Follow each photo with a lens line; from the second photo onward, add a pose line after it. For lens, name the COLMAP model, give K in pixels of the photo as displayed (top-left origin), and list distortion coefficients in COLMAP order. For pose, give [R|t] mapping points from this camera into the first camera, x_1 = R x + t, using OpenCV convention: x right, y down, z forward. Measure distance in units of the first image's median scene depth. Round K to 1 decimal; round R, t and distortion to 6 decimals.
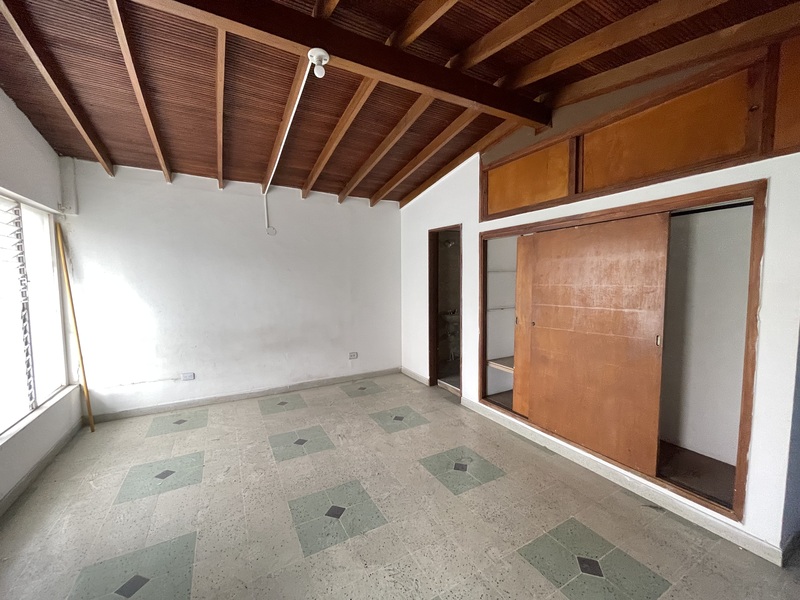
lens RADIAL K [[324.4, 0, 400.1], [0, 324.4, 304.2], [0, 0, 1]] dist [0.000825, 0.000118]
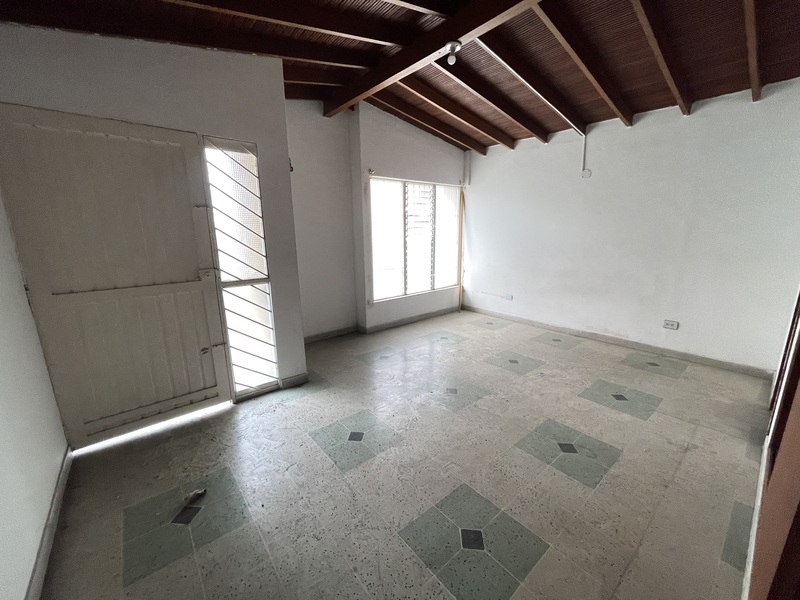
lens RADIAL K [[322.9, 0, 397.6], [0, 322.9, 300.1], [0, 0, 1]] dist [-0.000787, 0.000345]
pose [[0.179549, 0.217639, -0.959372, 0.594895], [-0.070651, 0.975555, 0.208087, -0.013752], [0.981209, 0.030419, 0.190537, 0.289593]]
